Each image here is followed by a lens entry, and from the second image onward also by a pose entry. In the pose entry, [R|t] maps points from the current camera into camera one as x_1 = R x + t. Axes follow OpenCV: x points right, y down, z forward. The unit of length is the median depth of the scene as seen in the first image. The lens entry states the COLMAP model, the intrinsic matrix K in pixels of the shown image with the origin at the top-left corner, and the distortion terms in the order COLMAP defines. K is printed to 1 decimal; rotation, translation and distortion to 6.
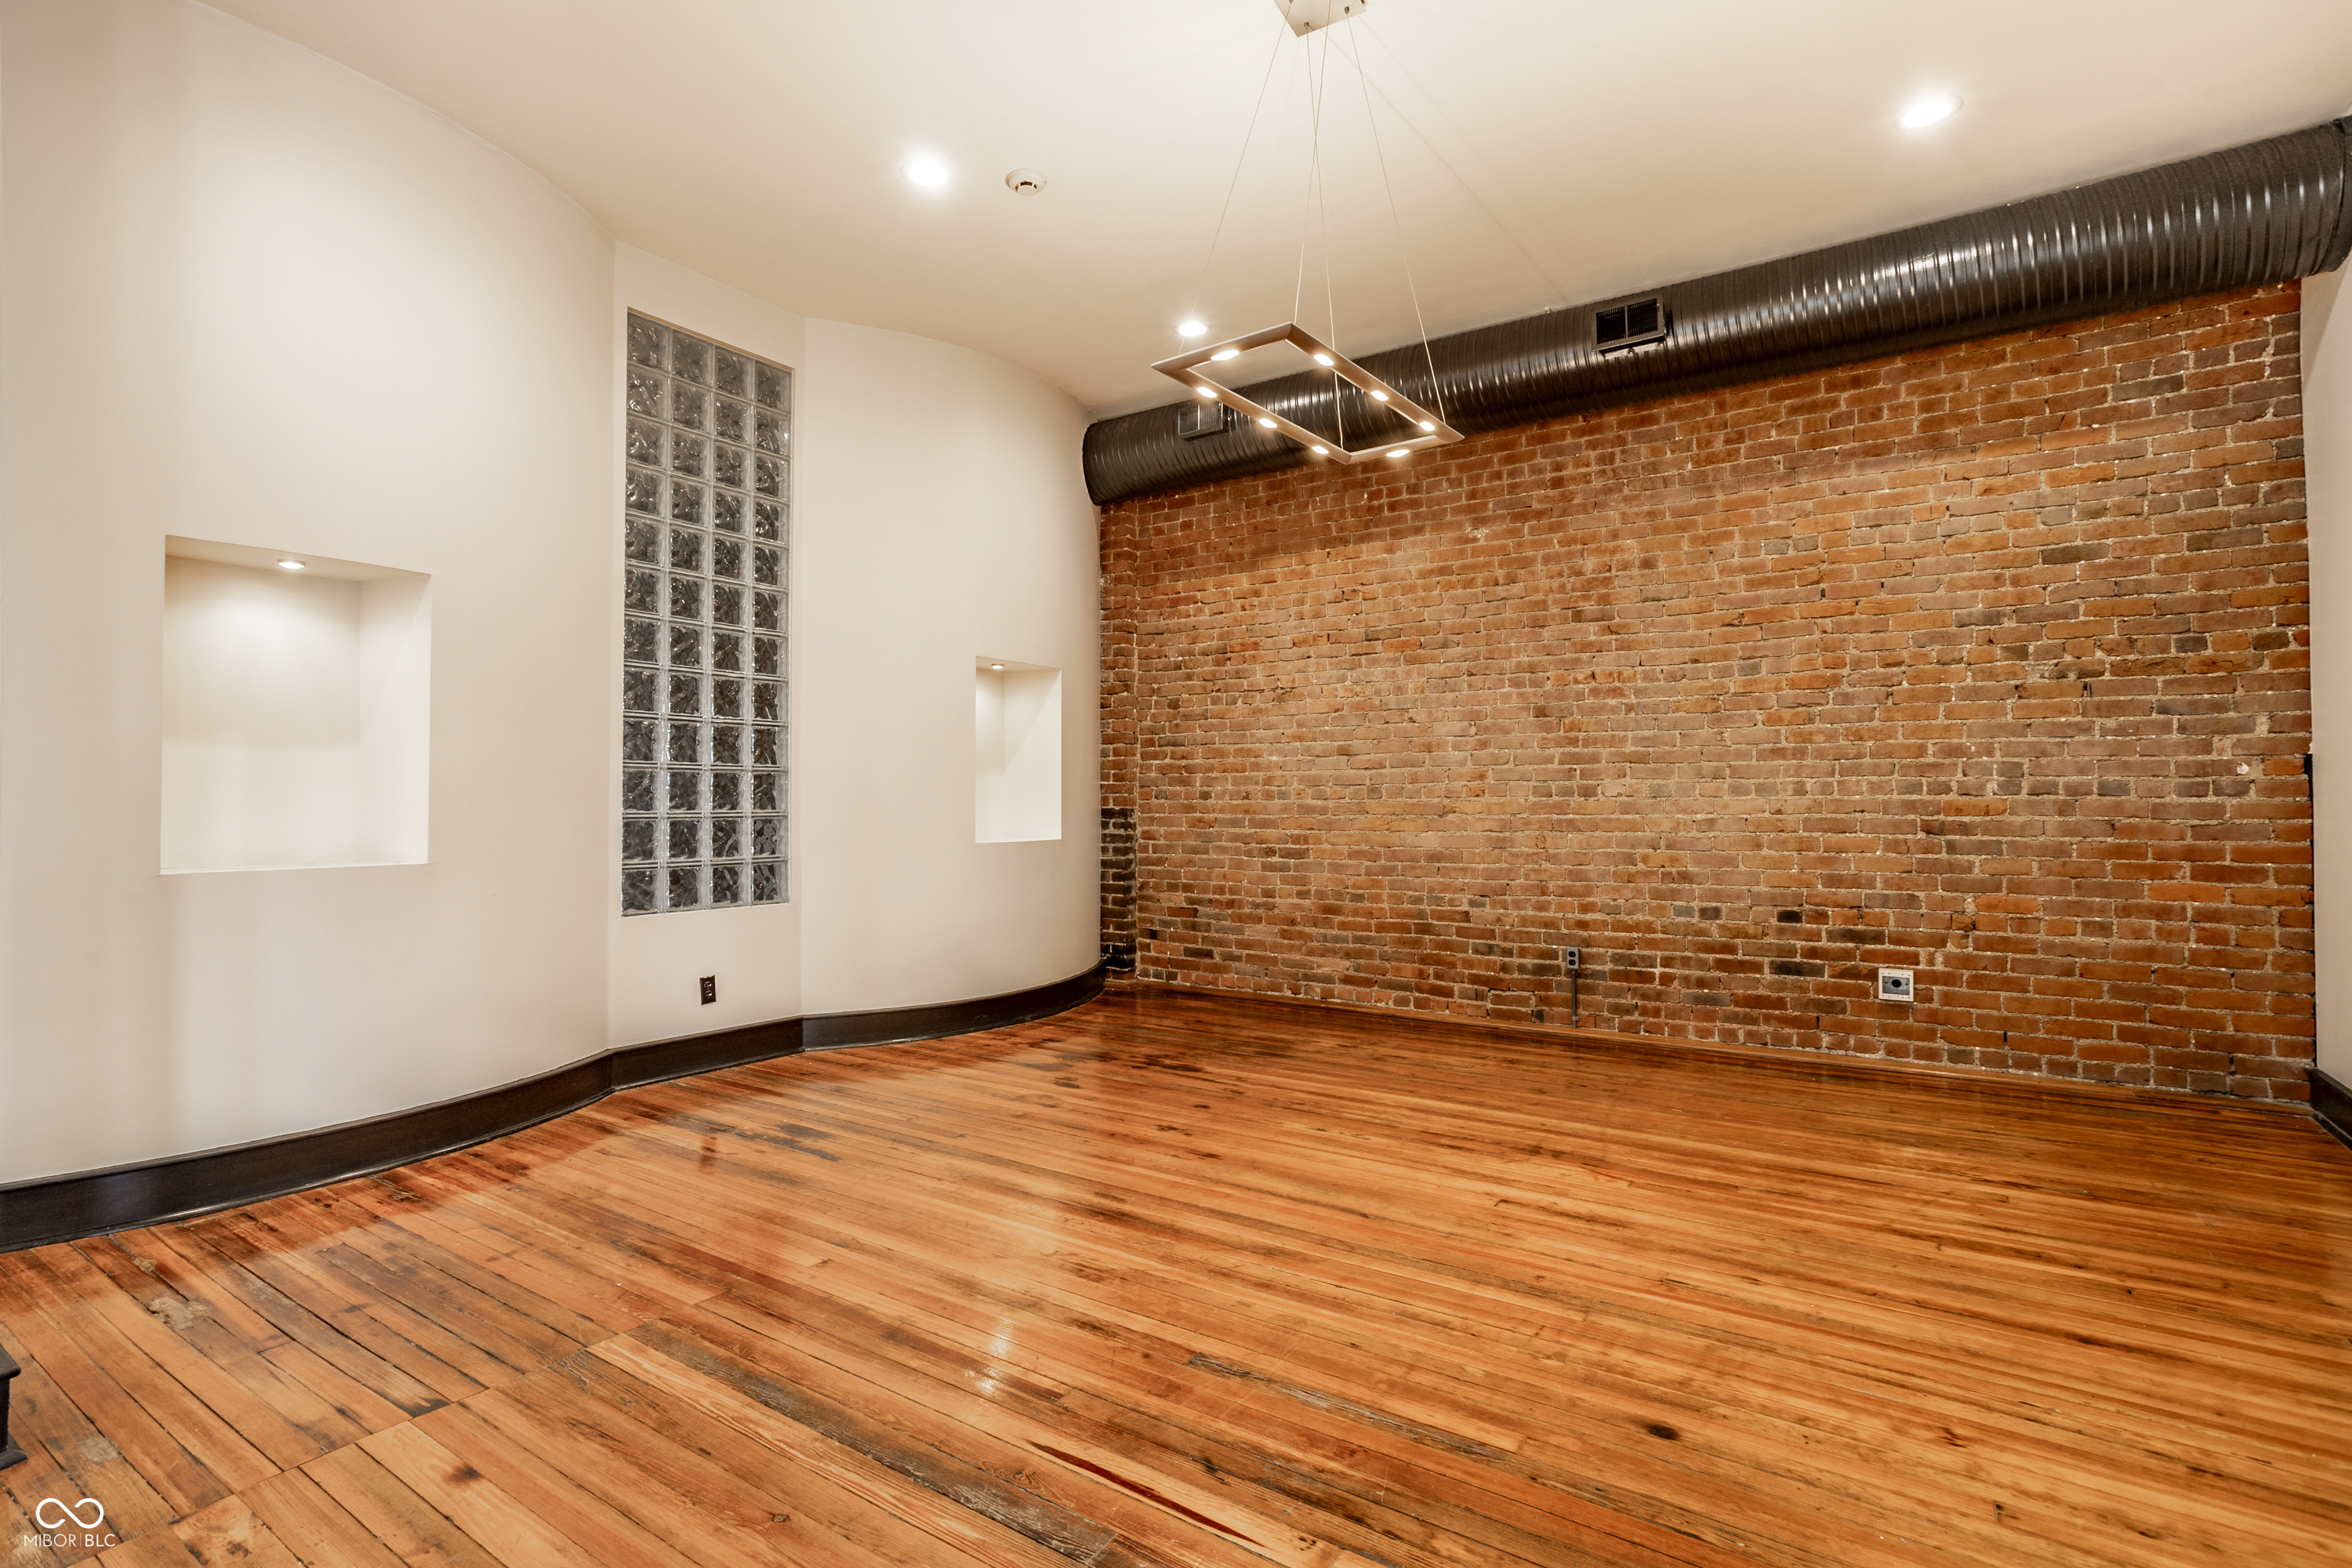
lens RADIAL K [[1135.5, 0, 1148.0], [0, 1135.5, 782.5], [0, 0, 1]] dist [-0.041817, 0.023656]
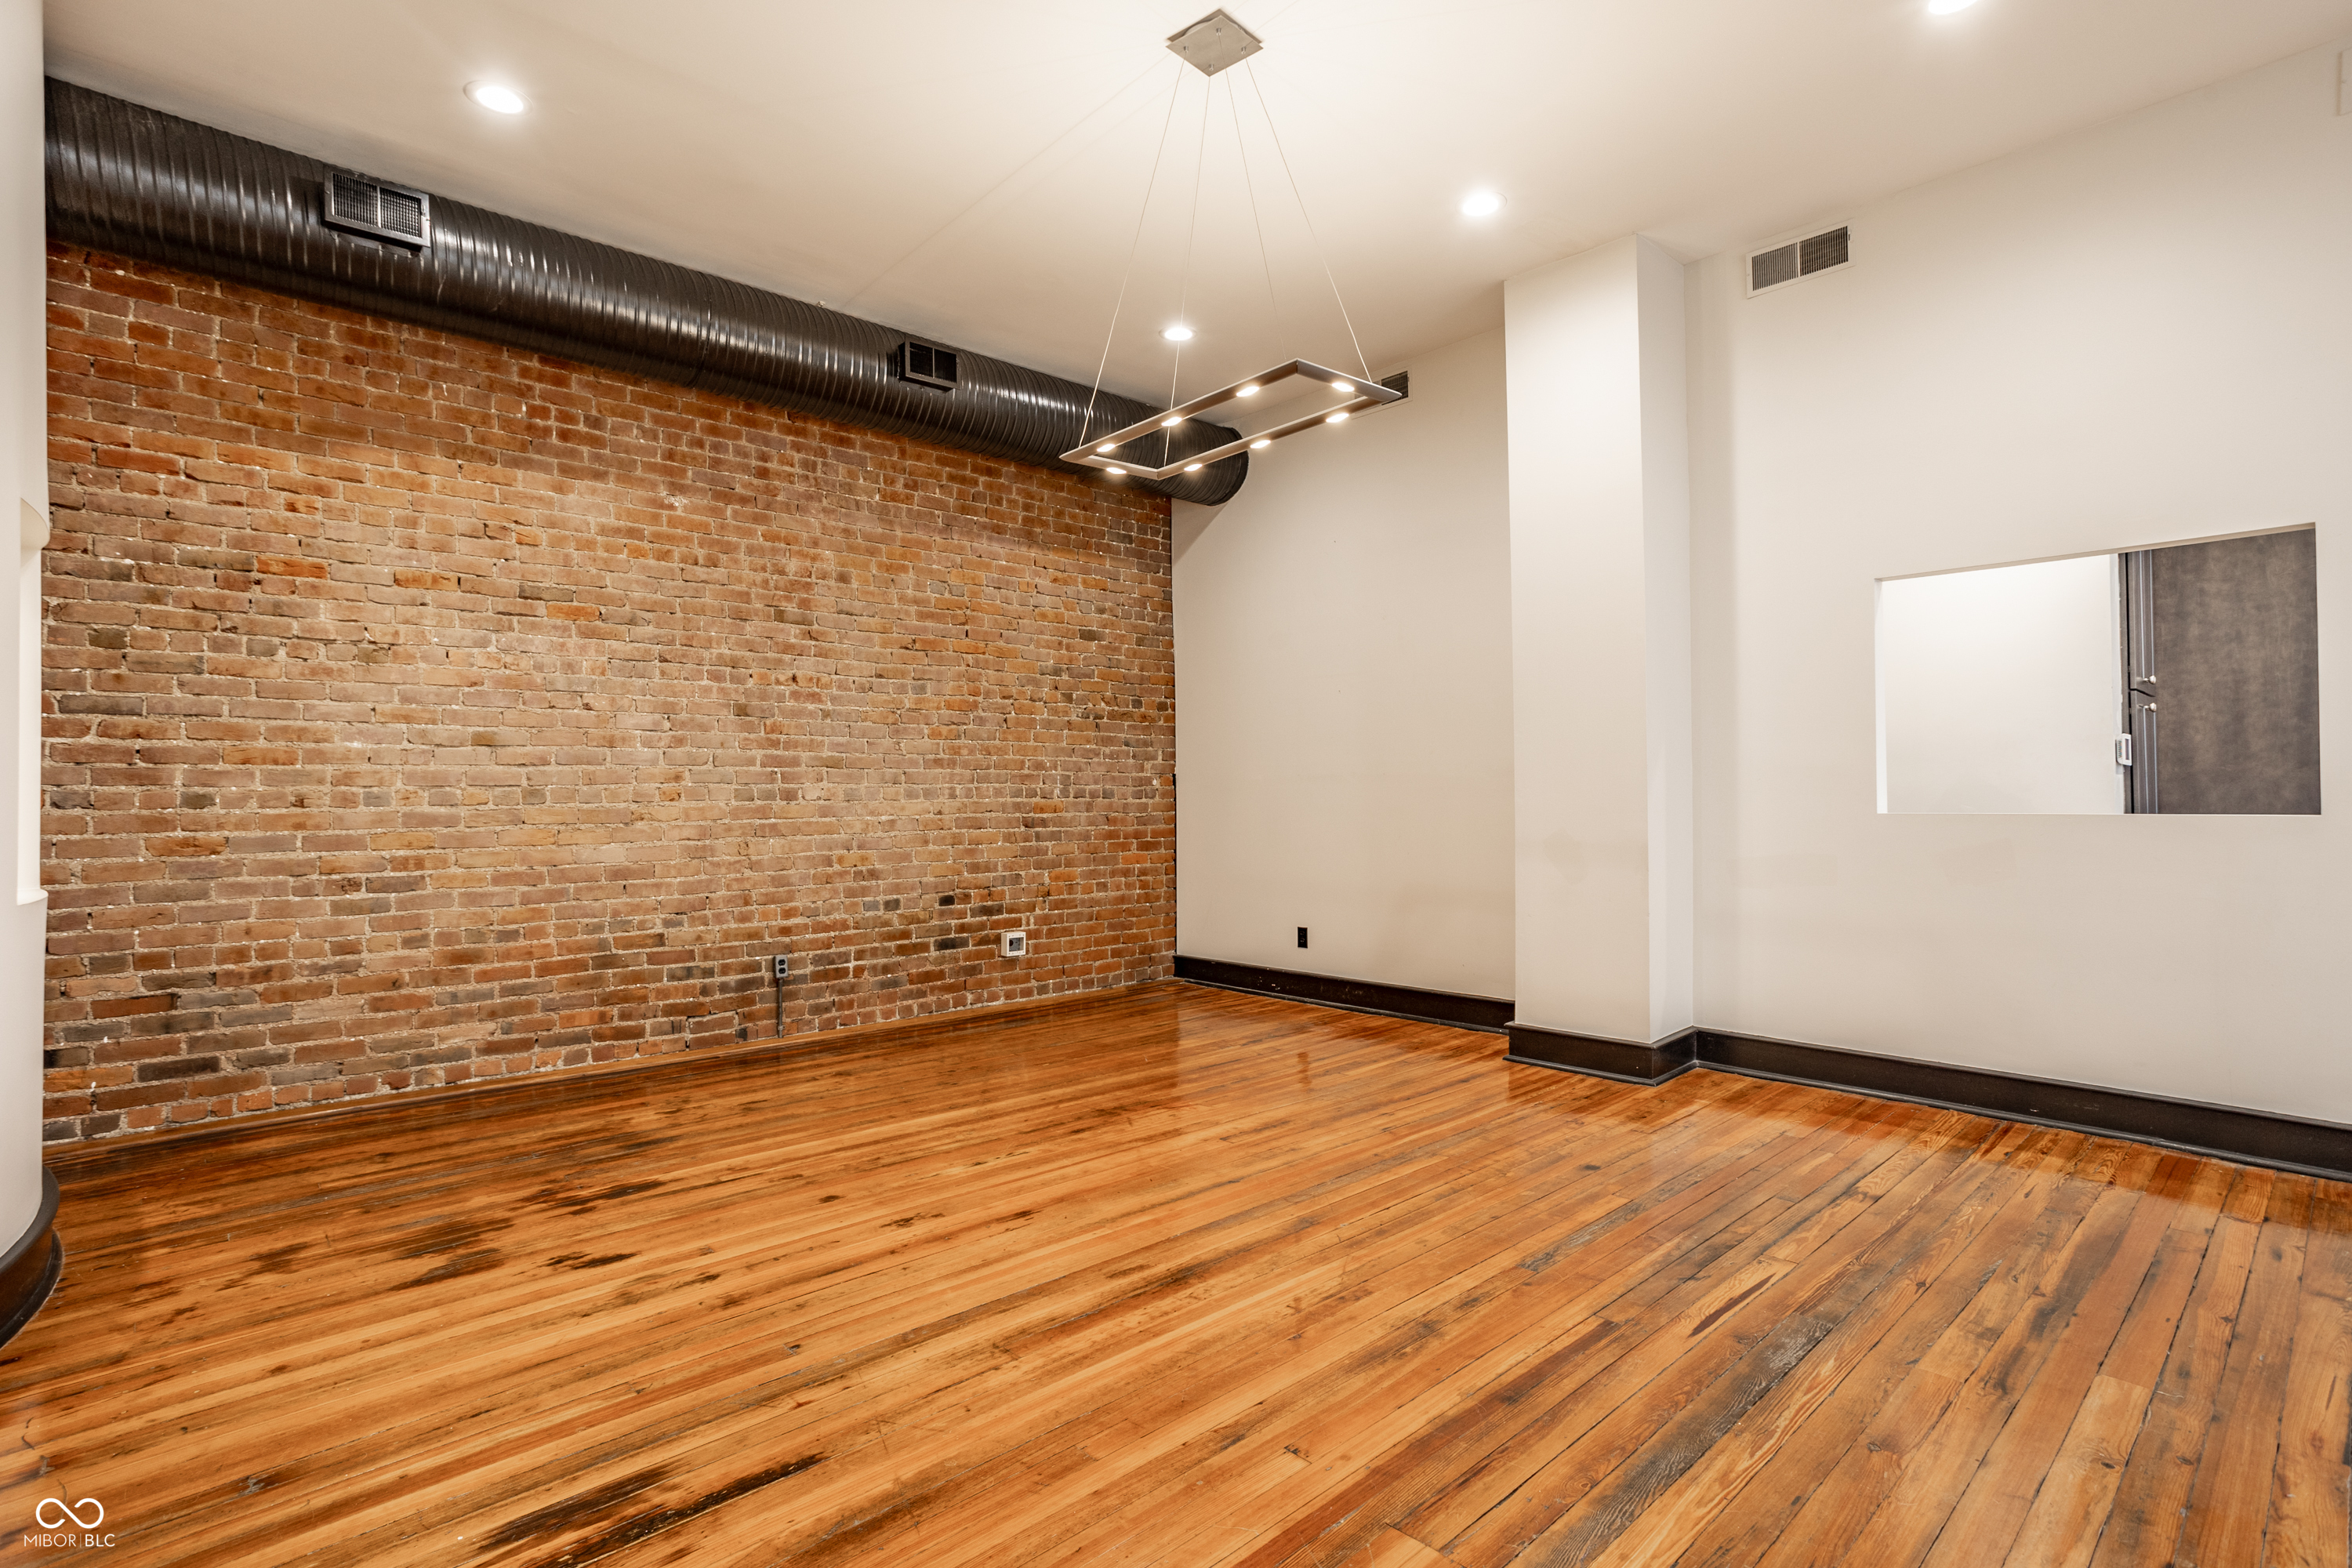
lens RADIAL K [[1135.5, 0, 1167.8], [0, 1135.5, 782.8], [0, 0, 1]] dist [-0.041817, 0.023656]
pose [[0.222597, 0.011419, 0.974844, -0.545351], [-0.007900, 0.999920, -0.009908, 0.004631], [-0.974878, -0.005496, 0.222670, 0.498125]]
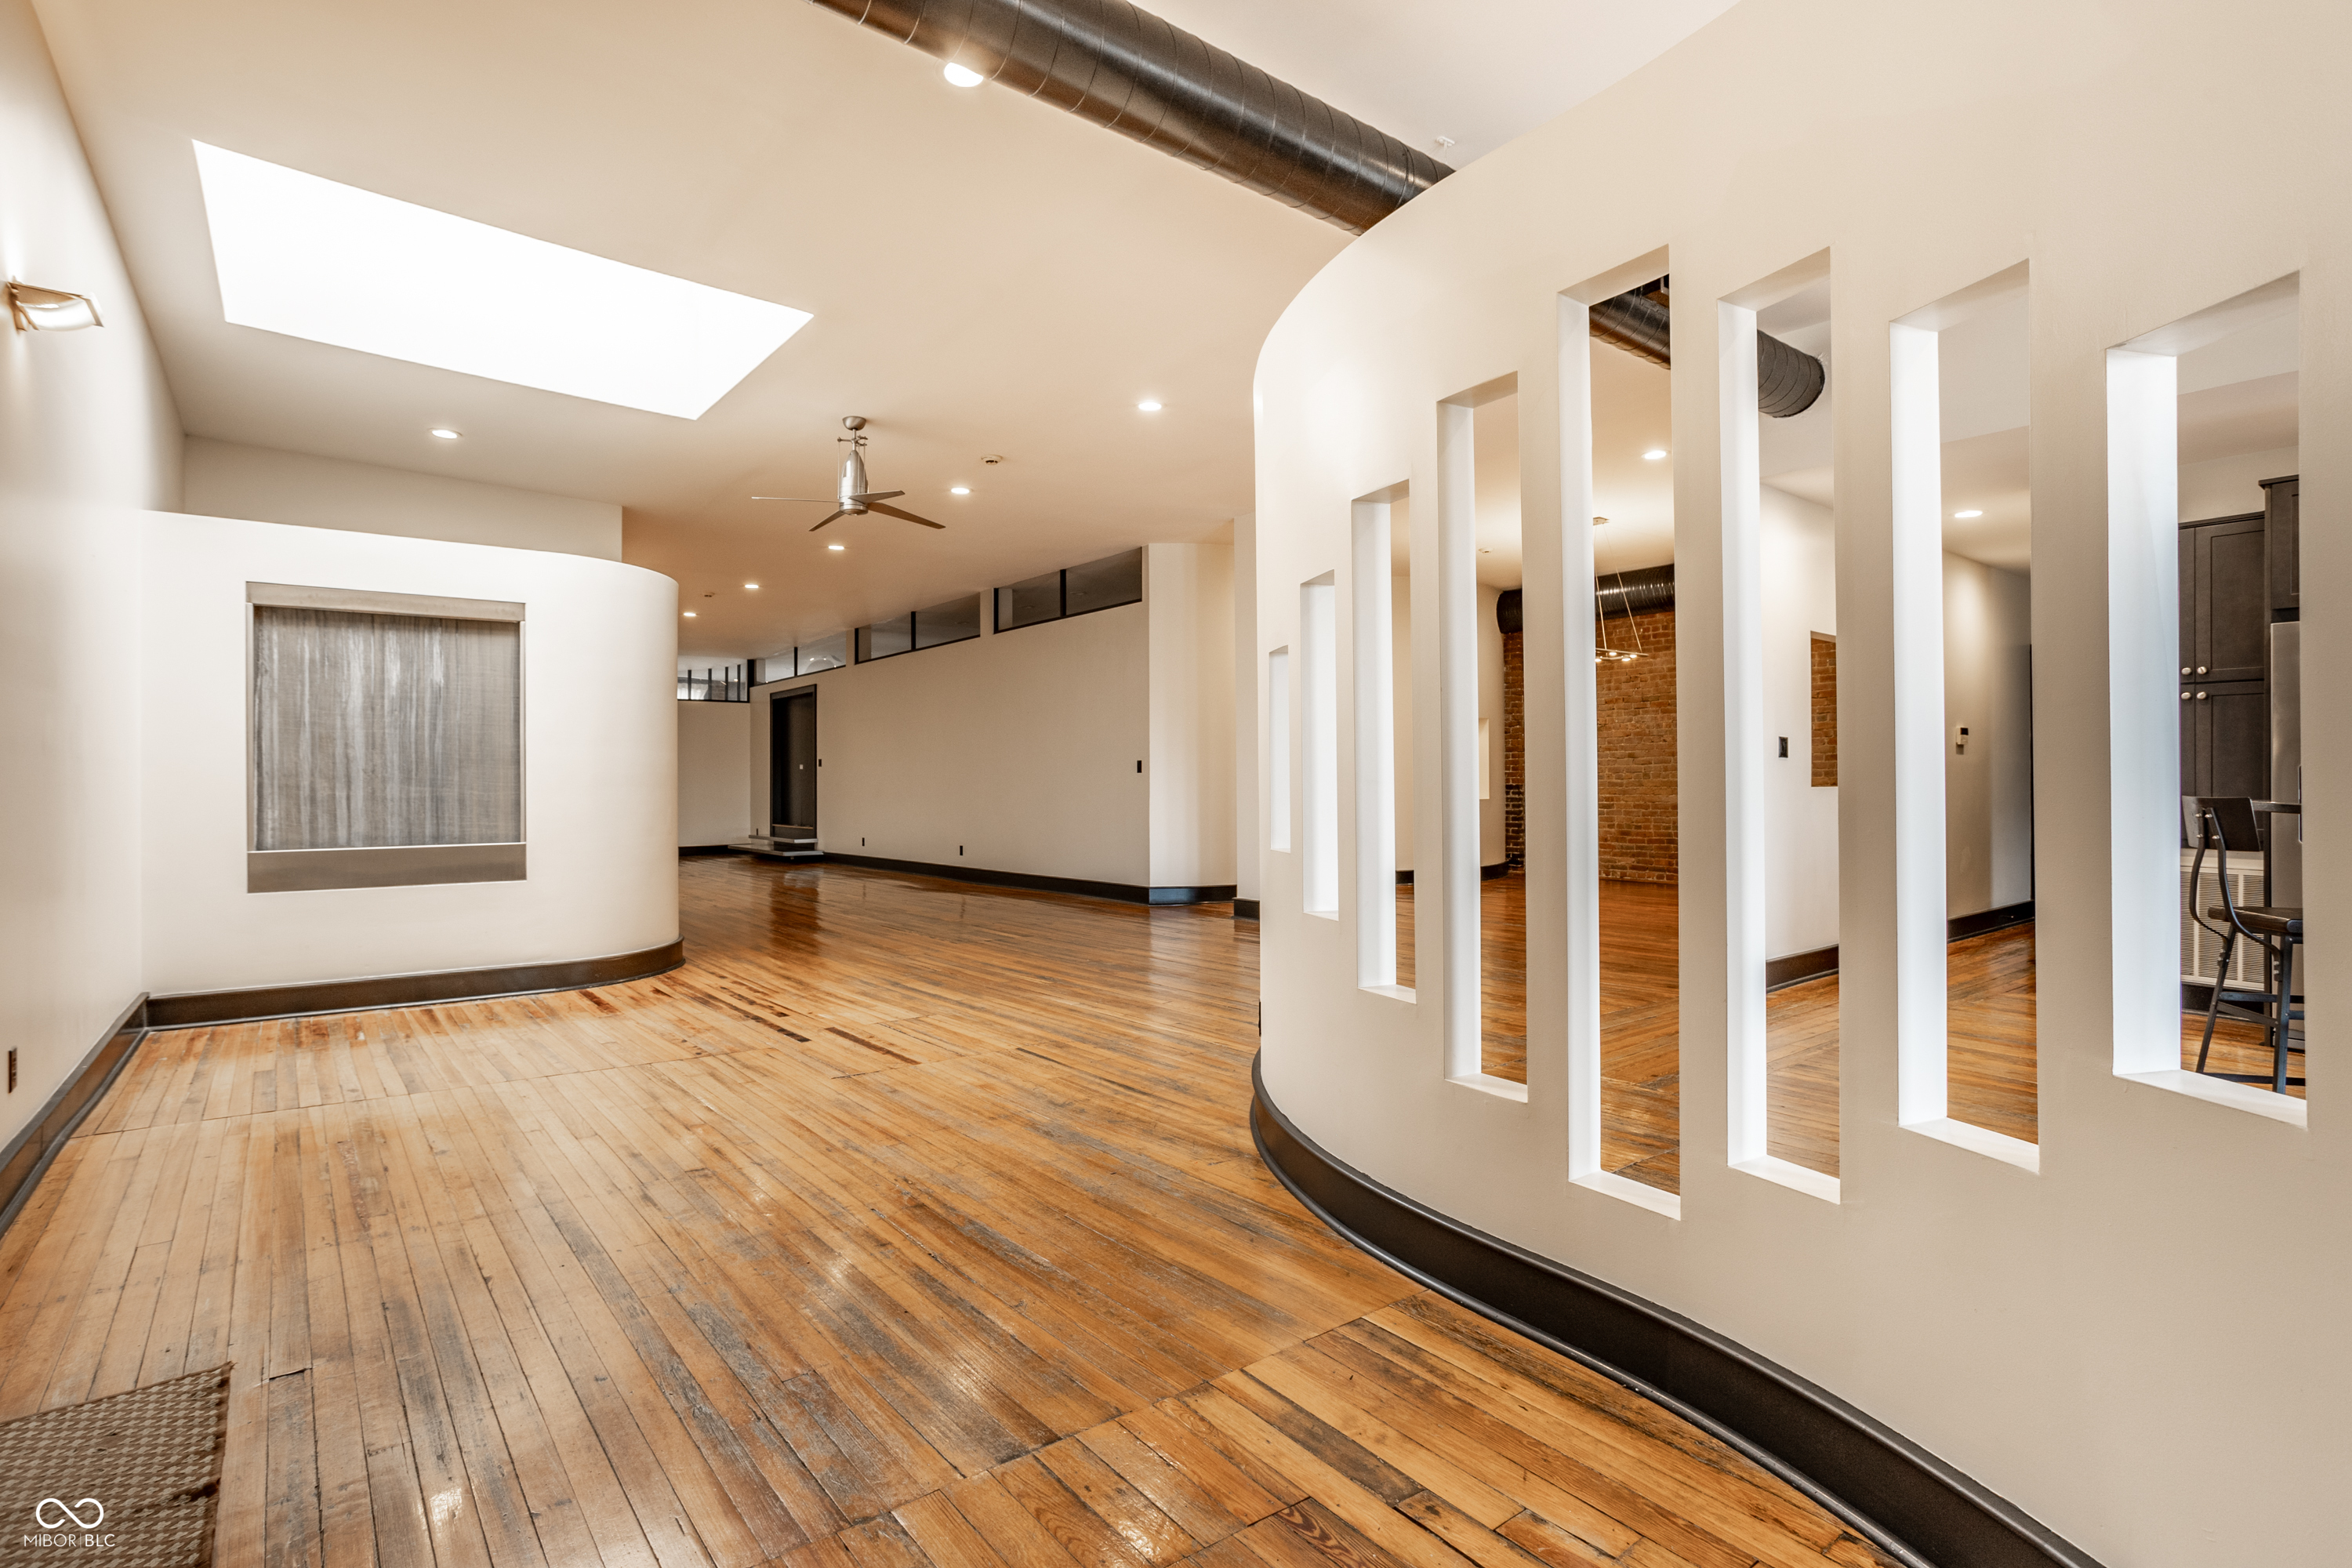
lens RADIAL K [[1135.5, 0, 1173.8], [0, 1135.5, 777.7], [0, 0, 1]] dist [-0.041817, 0.023656]
pose [[0.958272, -0.005228, -0.285811, -0.044904], [0.008962, 0.999891, 0.011757, -0.023652], [0.285718, -0.013828, 0.958214, -1.468100]]
